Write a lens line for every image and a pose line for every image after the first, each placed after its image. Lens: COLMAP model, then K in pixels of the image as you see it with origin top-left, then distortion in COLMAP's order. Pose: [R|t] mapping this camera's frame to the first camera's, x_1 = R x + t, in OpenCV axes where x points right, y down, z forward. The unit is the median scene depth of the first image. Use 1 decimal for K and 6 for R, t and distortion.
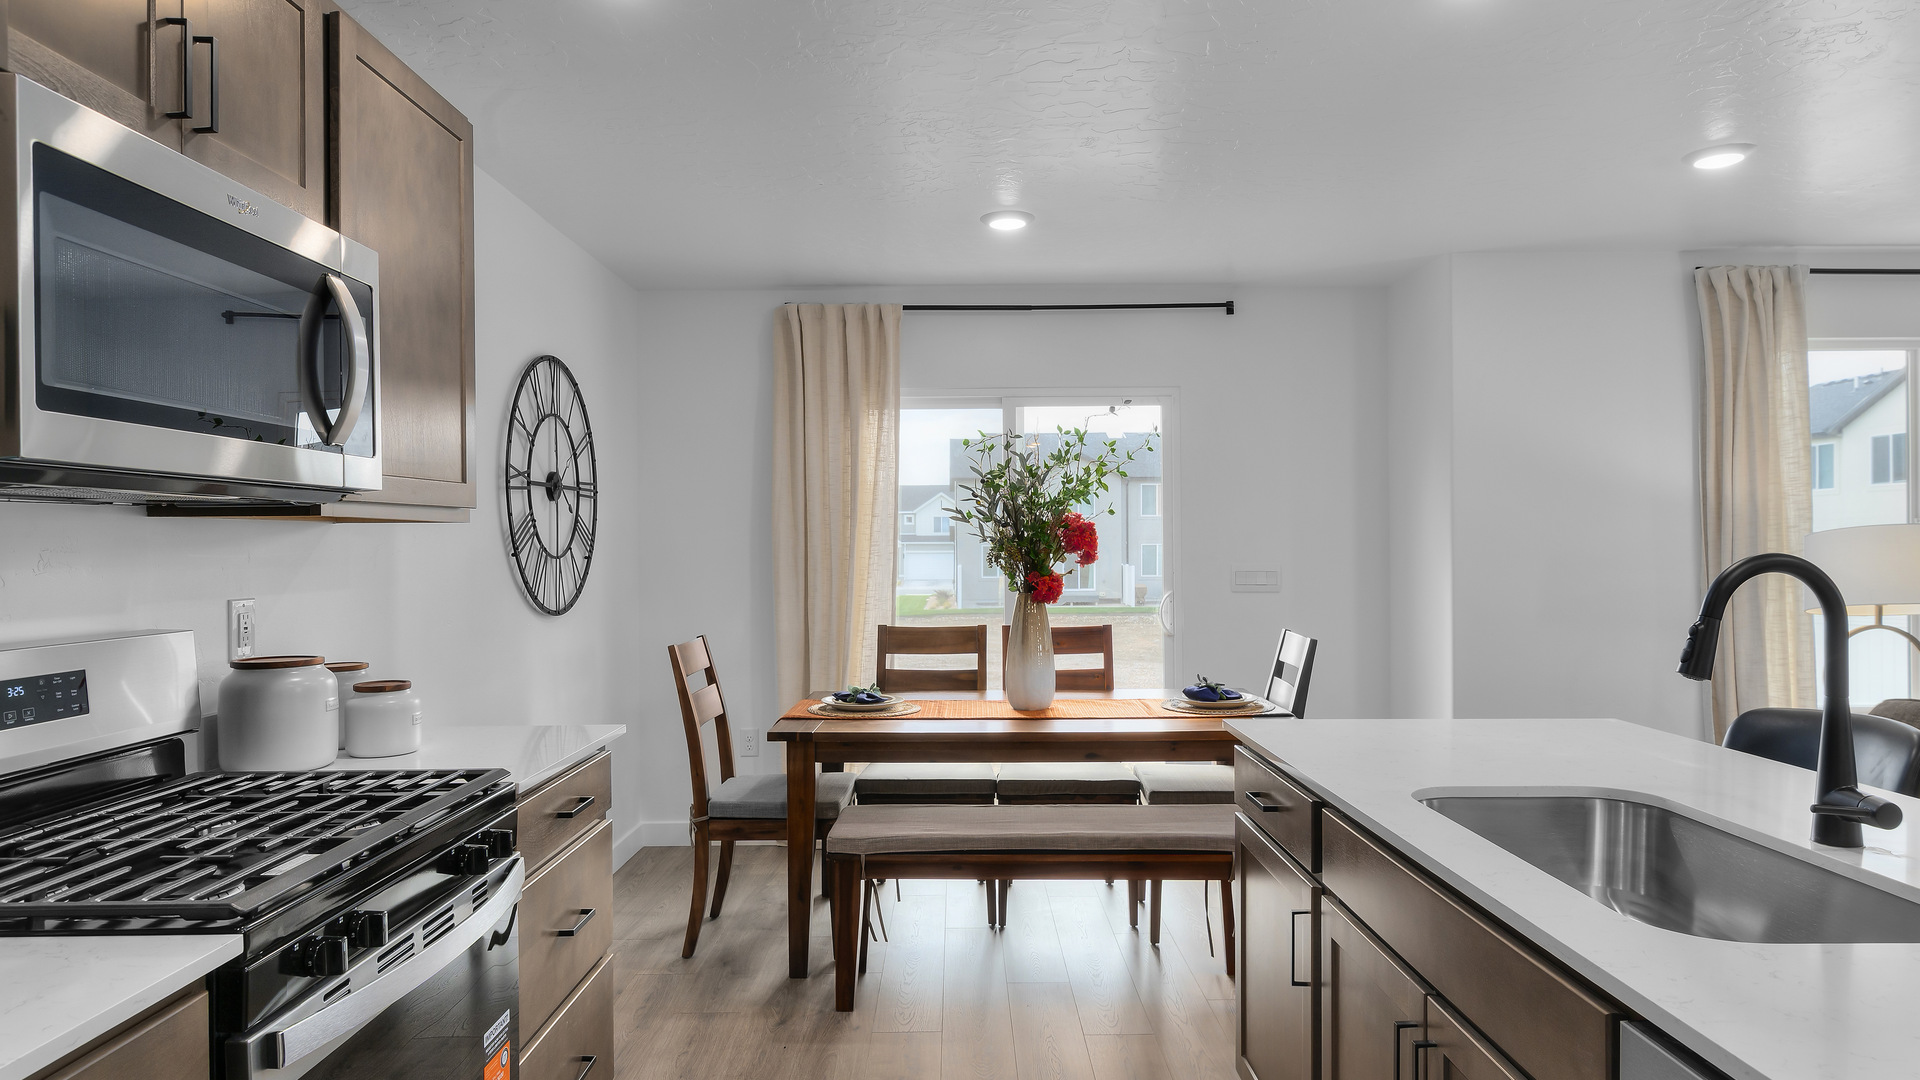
lens RADIAL K [[1142.0, 0, 968.2], [0, 1142.0, 538.6], [0, 0, 1]] dist [-0.000677, -0.001628]
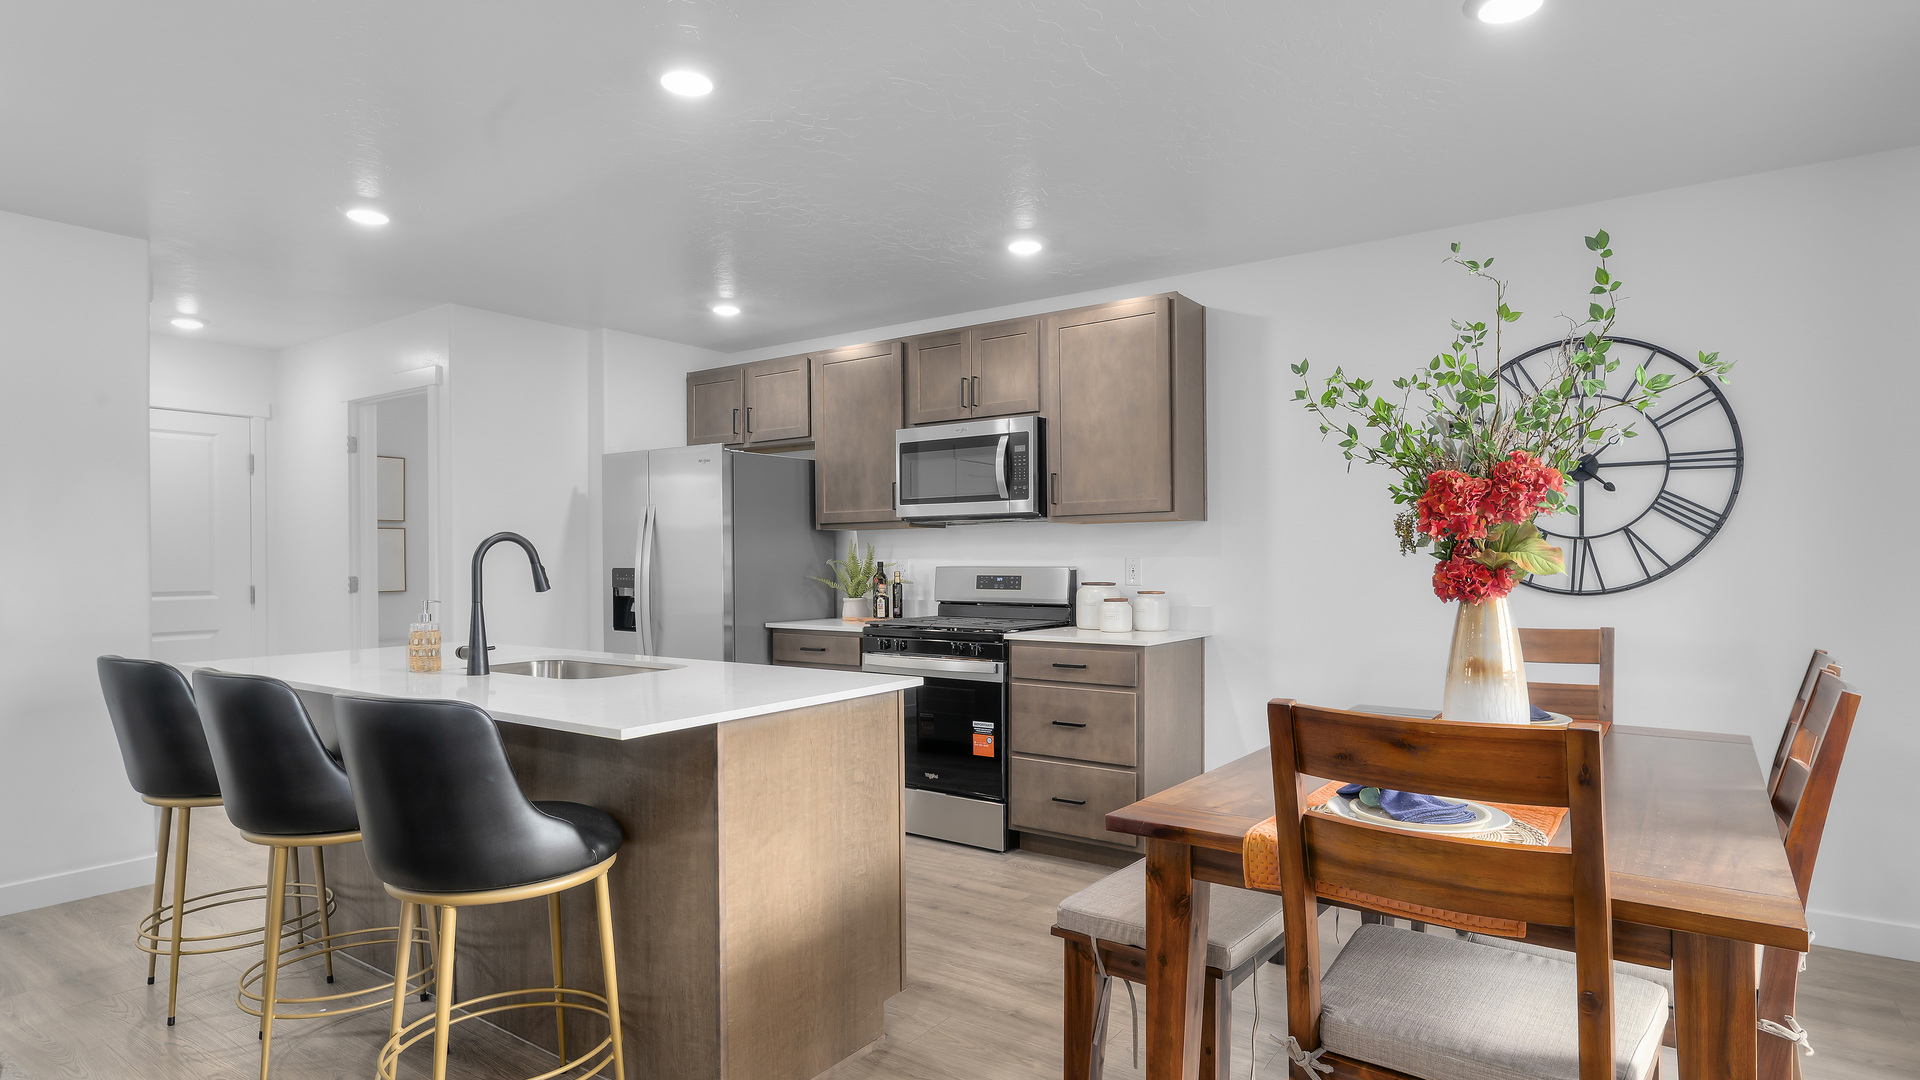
lens RADIAL K [[1010.0, 0, 969.2], [0, 1010.0, 550.8], [0, 0, 1]] dist [0.002791, -0.000137]
pose [[-0.587599, 0.000395, -0.809152, 0.702527], [0.010443, 0.999920, -0.007095, 0.029632], [0.809085, -0.012620, -0.587556, 1.142843]]
